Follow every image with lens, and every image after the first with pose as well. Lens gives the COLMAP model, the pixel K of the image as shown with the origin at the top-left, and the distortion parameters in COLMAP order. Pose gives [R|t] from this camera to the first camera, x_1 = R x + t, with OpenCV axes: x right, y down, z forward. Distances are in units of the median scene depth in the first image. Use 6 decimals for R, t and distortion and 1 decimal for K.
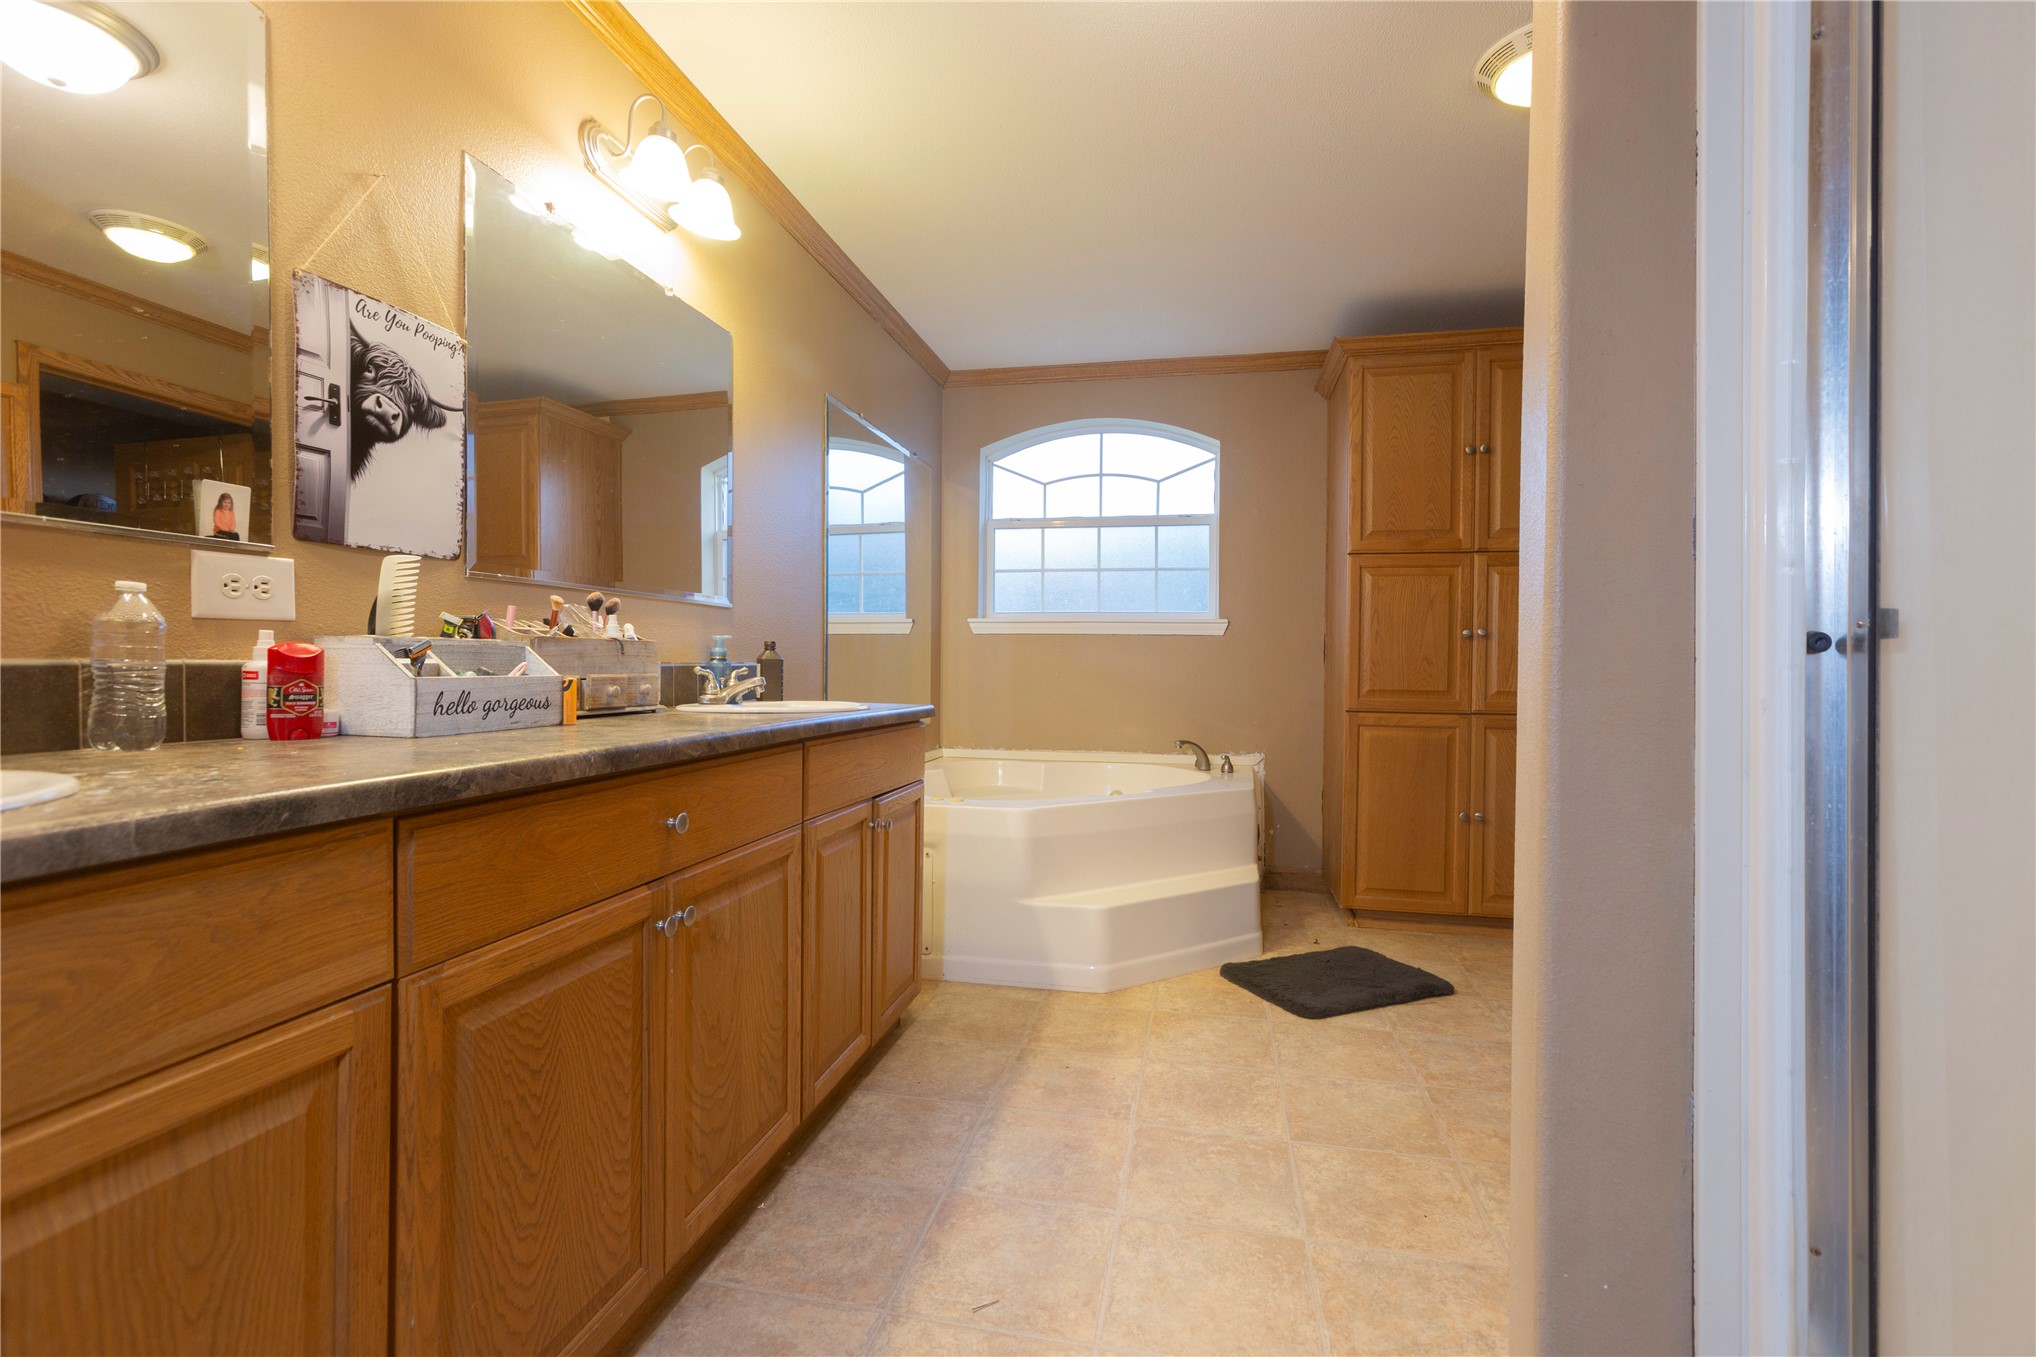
lens RADIAL K [[904.8, 0, 1016.4], [0, 904.8, 673.5], [0, 0, 1]] dist [-0.020465, 0.019385]
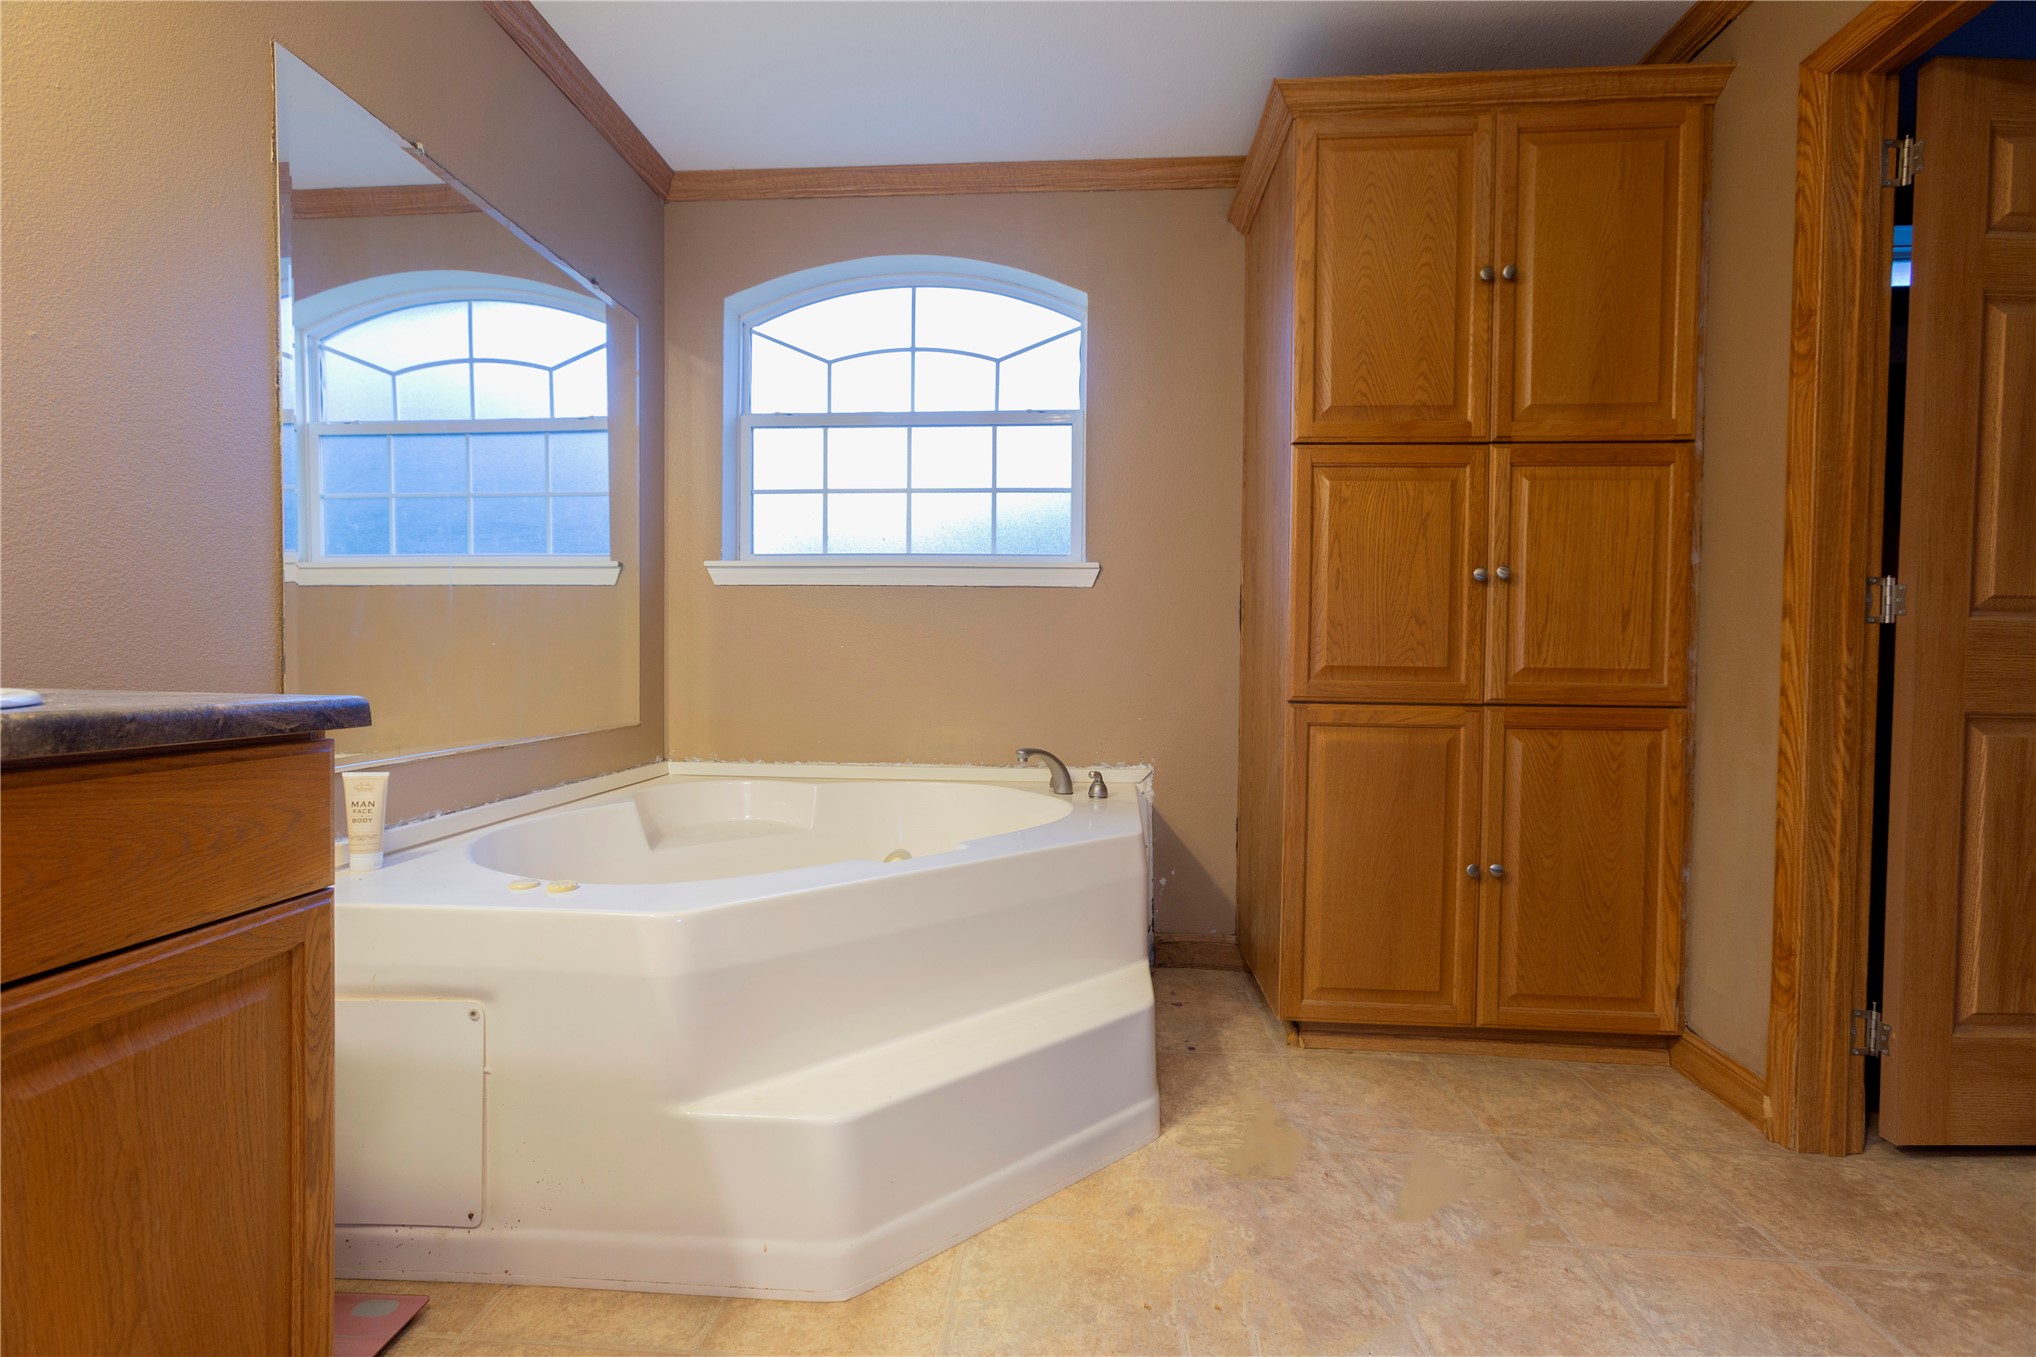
lens RADIAL K [[897.2, 0, 1017.5], [0, 897.2, 675.1], [0, 0, 1]] dist [-0.012655, 0.001065]
pose [[0.990076, -0.002791, 0.140503, 0.101751], [0.000743, 0.999893, 0.014624, 0.015275], [-0.140529, -0.014374, 0.989972, 0.440637]]
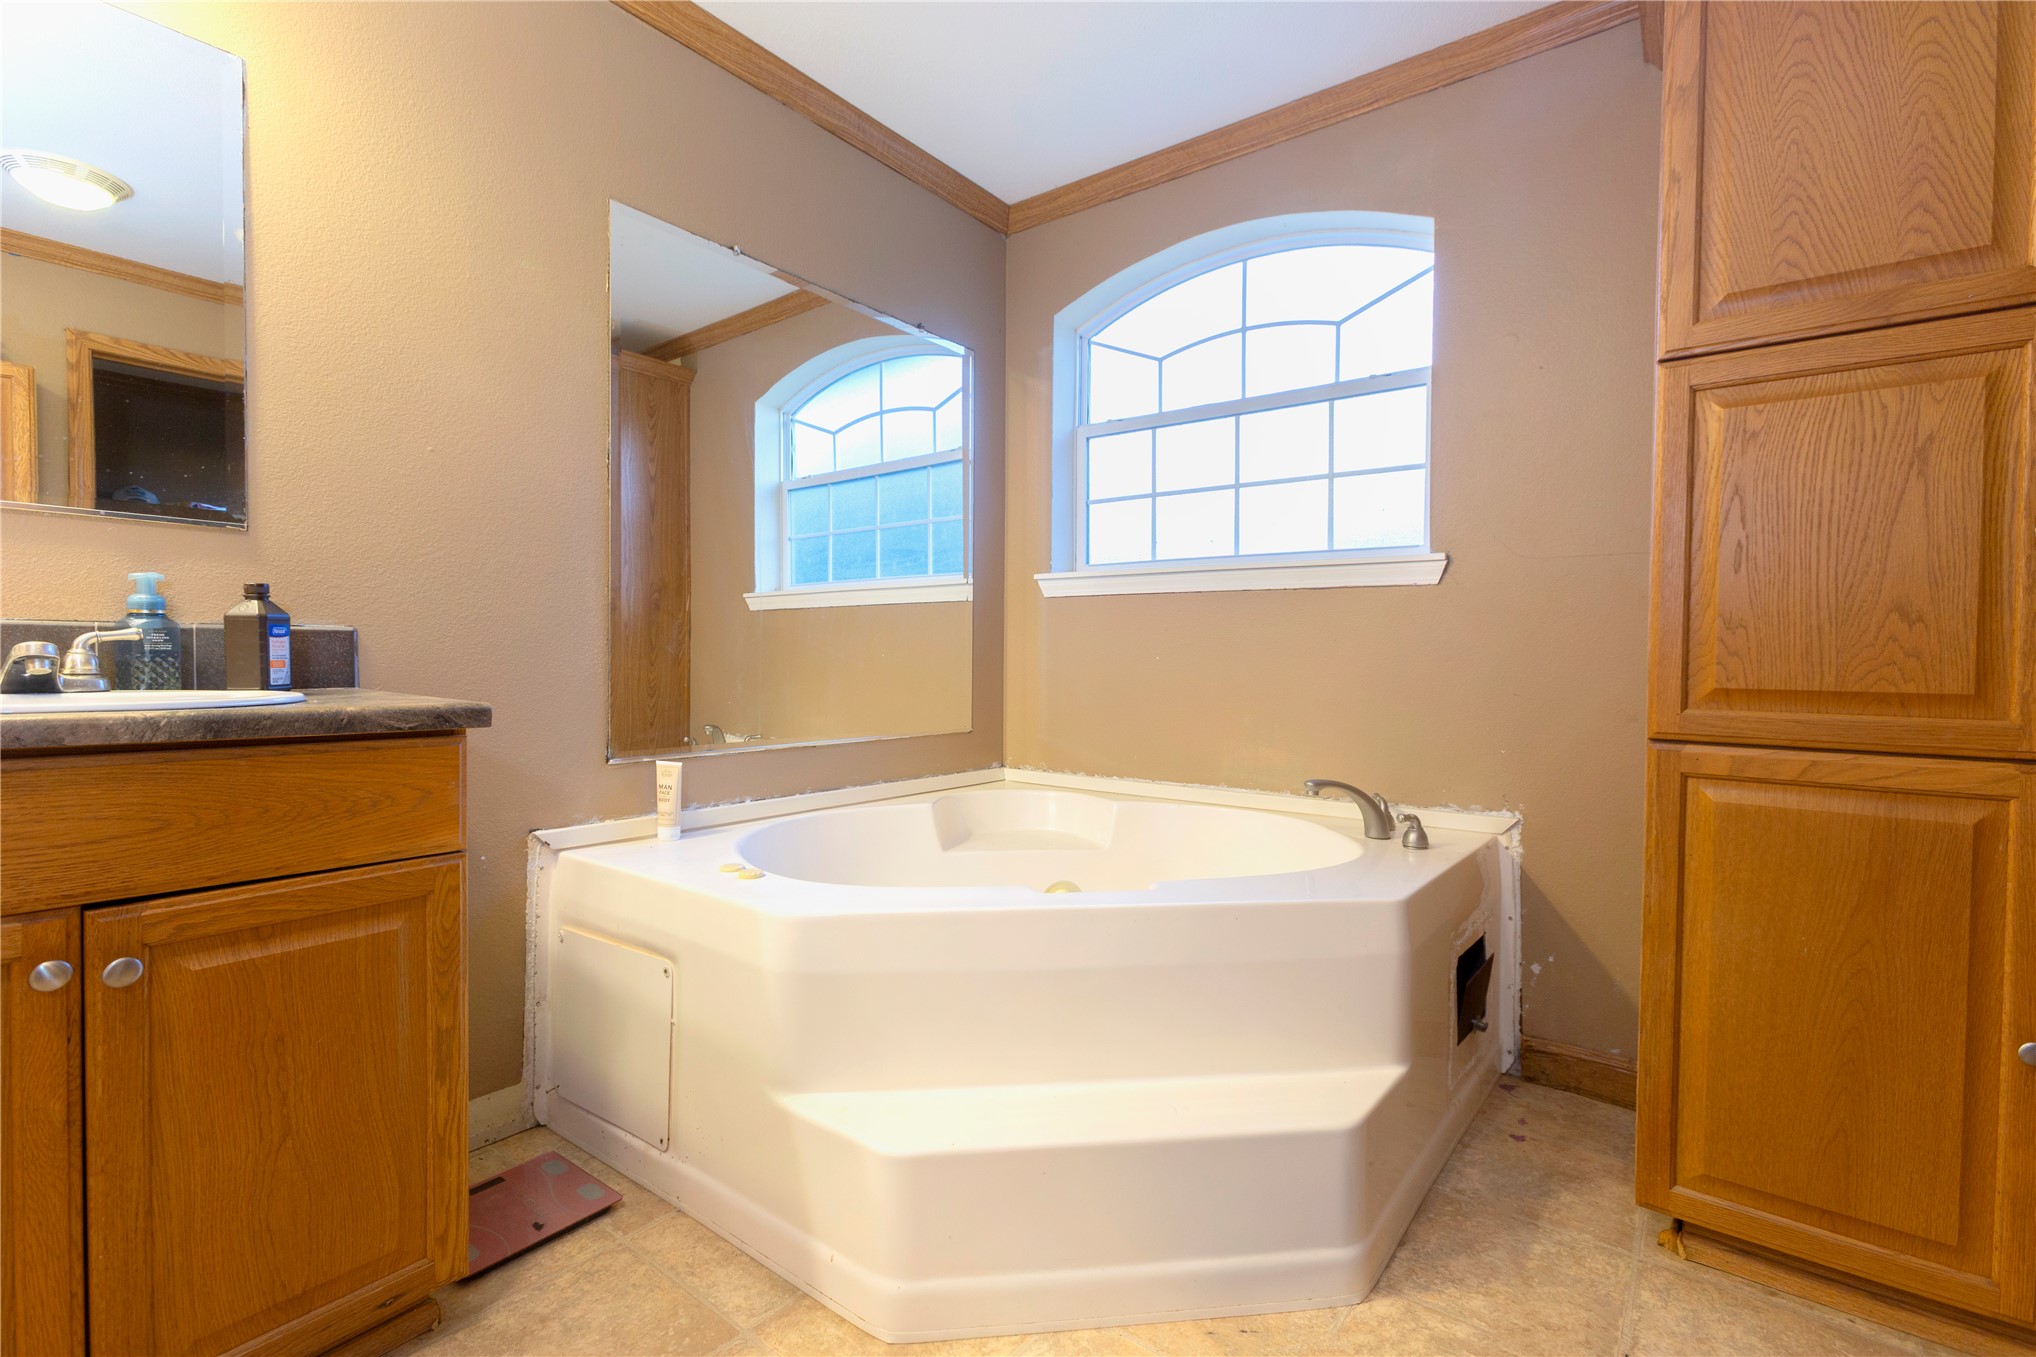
lens RADIAL K [[910.6, 0, 1012.3], [0, 910.6, 672.7], [0, 0, 1]] dist [-0.020877, 0.012168]
pose [[0.901854, 0.007031, -0.431985, 0.290367], [-0.005232, 0.999972, 0.005353, 0.010433], [0.432010, -0.002568, 0.901865, 0.513990]]
